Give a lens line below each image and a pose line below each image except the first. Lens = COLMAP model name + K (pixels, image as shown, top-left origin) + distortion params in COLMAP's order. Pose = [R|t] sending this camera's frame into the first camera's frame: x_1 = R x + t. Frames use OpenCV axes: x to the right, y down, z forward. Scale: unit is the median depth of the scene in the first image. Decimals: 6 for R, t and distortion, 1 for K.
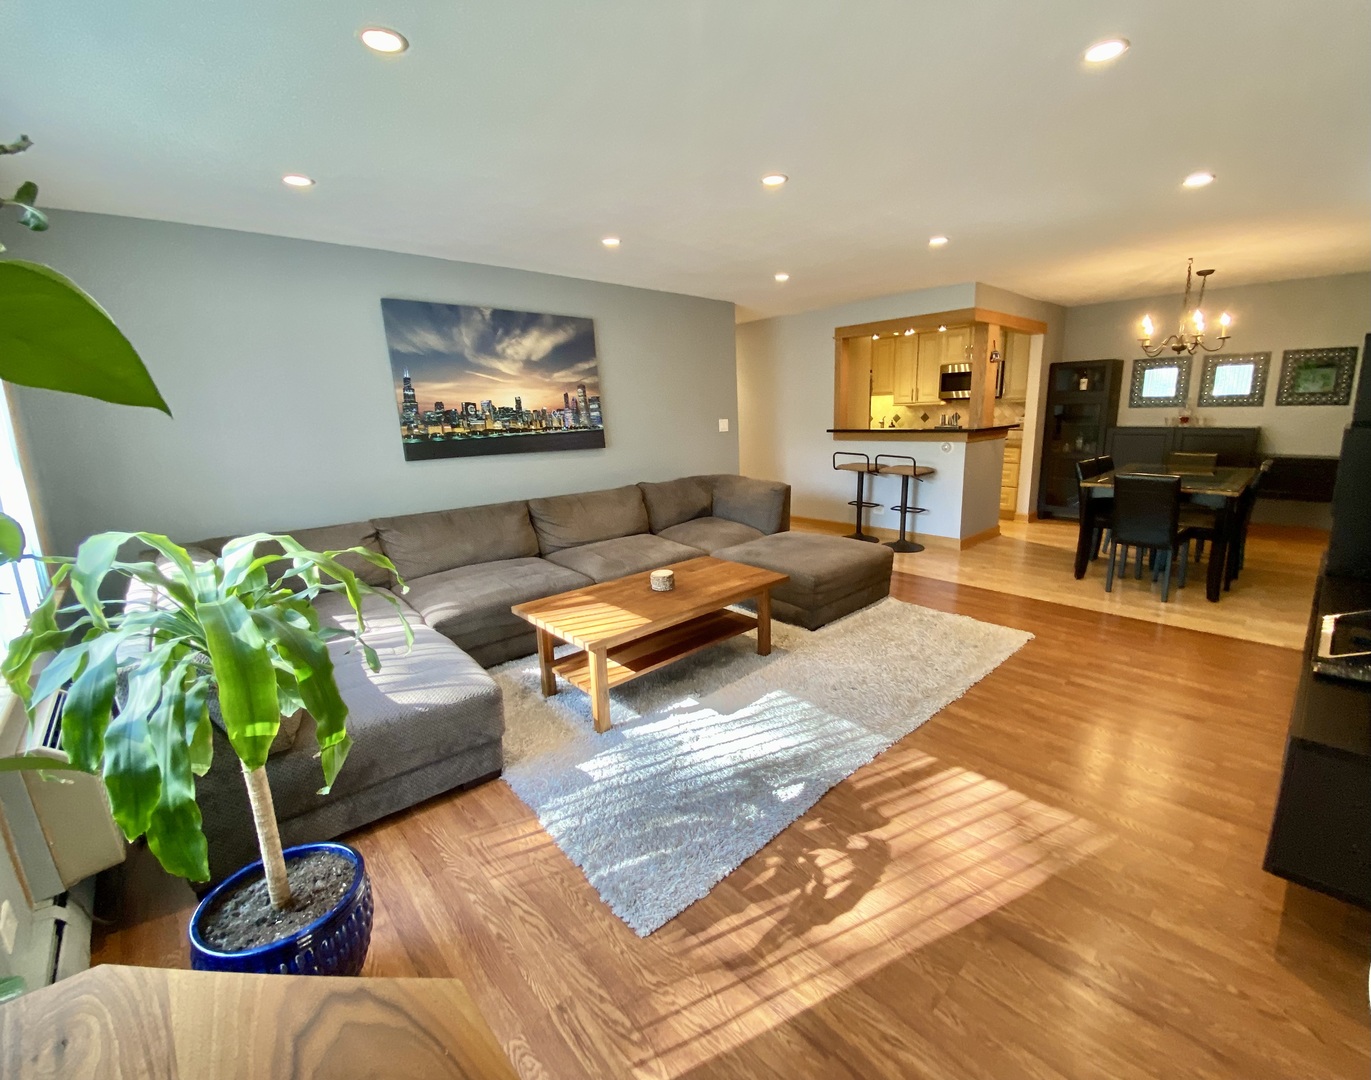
lens RADIAL K [[584.2, 0, 725.2], [0, 584.2, 535.2], [0, 0, 1]] dist [0.000853, -0.005597]
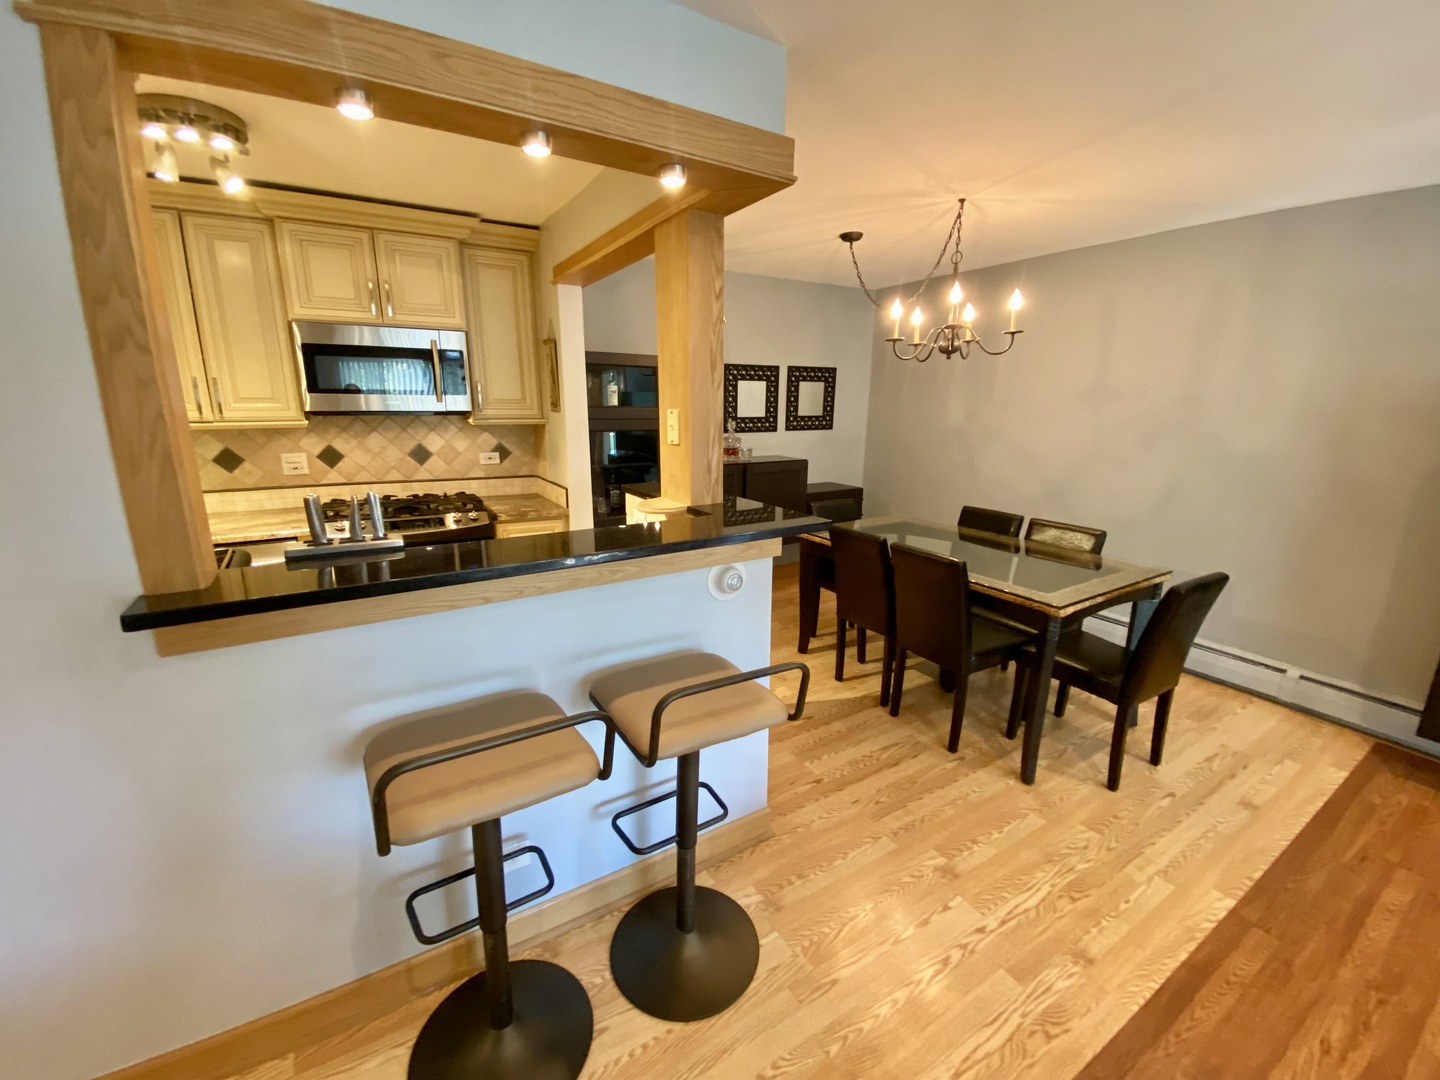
lens RADIAL K [[582.8, 0, 717.7], [0, 582.8, 537.4], [0, 0, 1]] dist [0.011686, -0.015245]
pose [[0.232161, -0.192151, 0.953509, 0.095310], [0.190568, 0.970280, 0.149131, -0.265566], [-0.953826, 0.147086, 0.261879, 1.091886]]
